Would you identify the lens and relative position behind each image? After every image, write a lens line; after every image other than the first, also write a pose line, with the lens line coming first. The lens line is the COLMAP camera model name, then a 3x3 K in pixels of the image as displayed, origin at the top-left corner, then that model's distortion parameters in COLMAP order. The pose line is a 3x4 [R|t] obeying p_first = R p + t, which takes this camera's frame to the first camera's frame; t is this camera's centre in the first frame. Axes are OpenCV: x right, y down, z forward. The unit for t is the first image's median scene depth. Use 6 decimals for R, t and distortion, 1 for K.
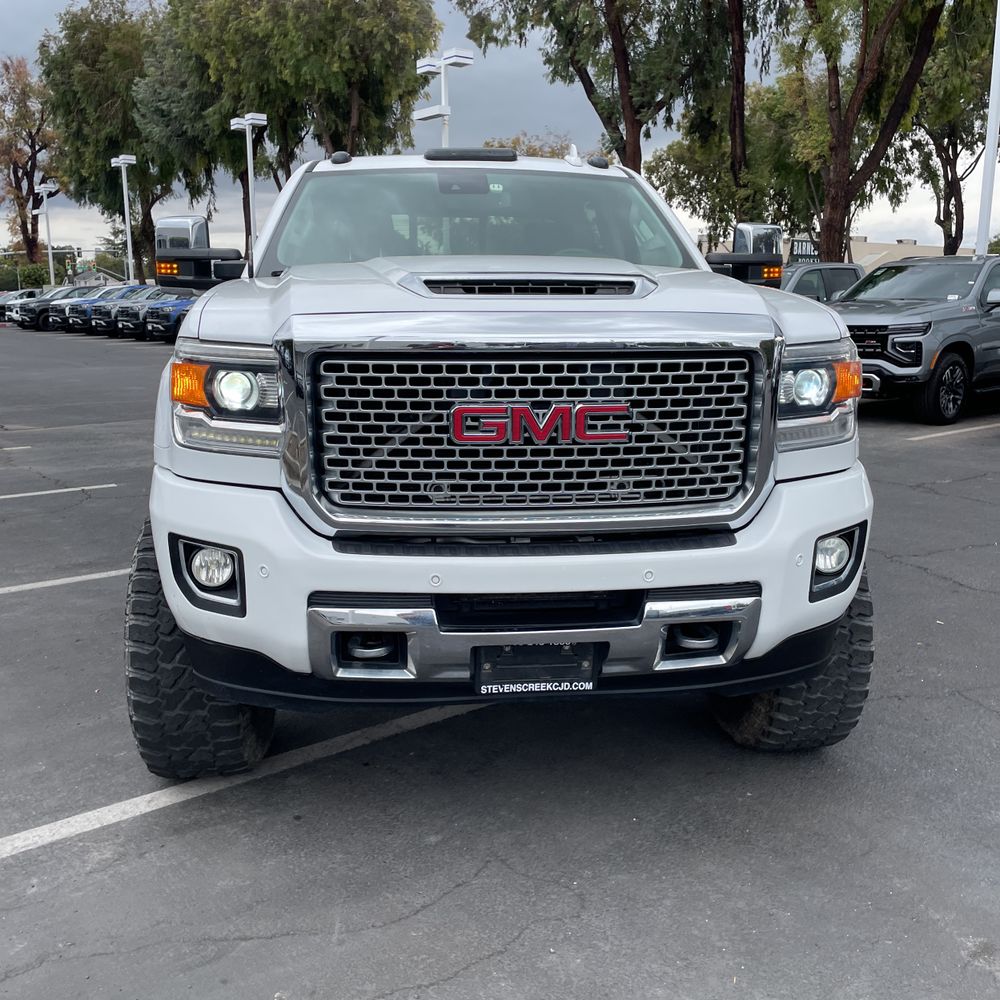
lens RADIAL K [[1004.1, 0, 482.2], [0, 1004.1, 495.0], [0, 0, 1]] dist [0.103777, -0.136181]
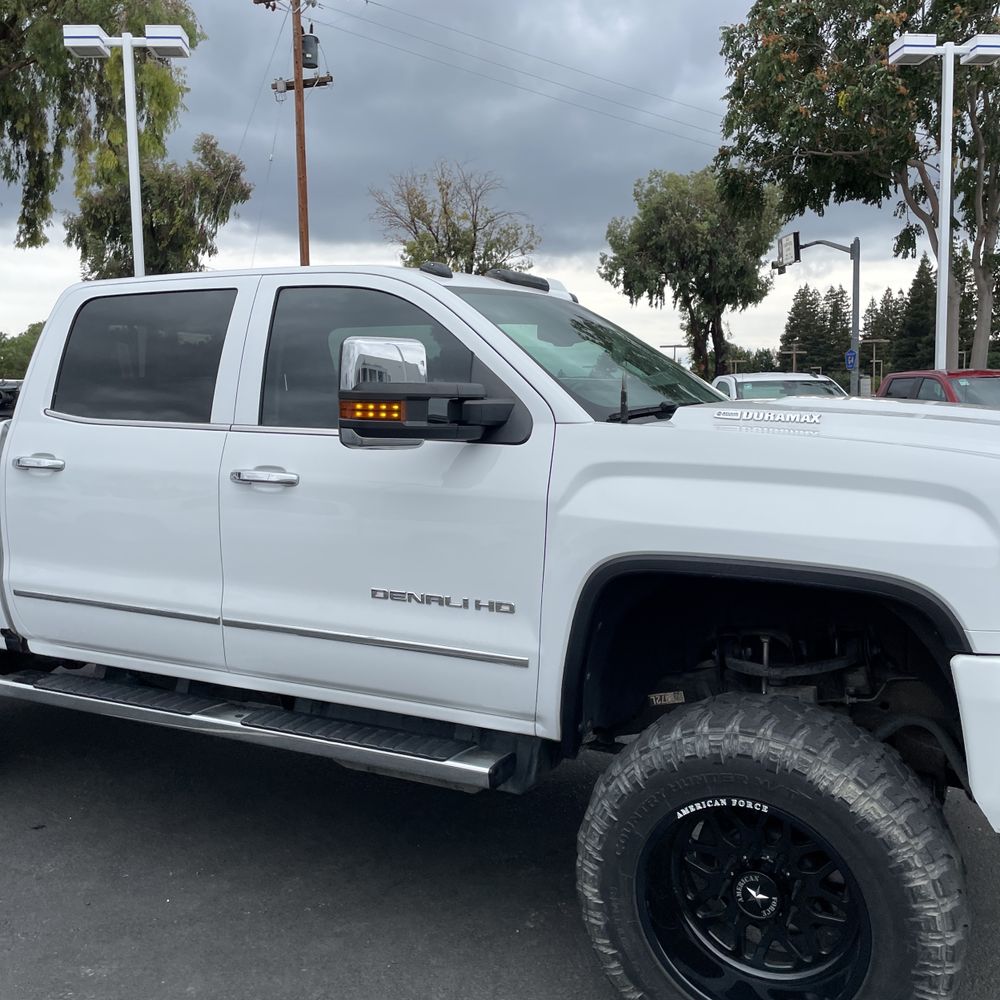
lens RADIAL K [[1009.1, 0, 486.5], [0, 1009.1, 472.2], [0, 0, 1]] dist [0.101002, -0.135669]
pose [[0.547466, -0.065539, 0.834258, -1.046878], [0.174136, 0.984027, -0.036969, -0.182901], [-0.818509, 0.165514, 0.550134, 0.728170]]
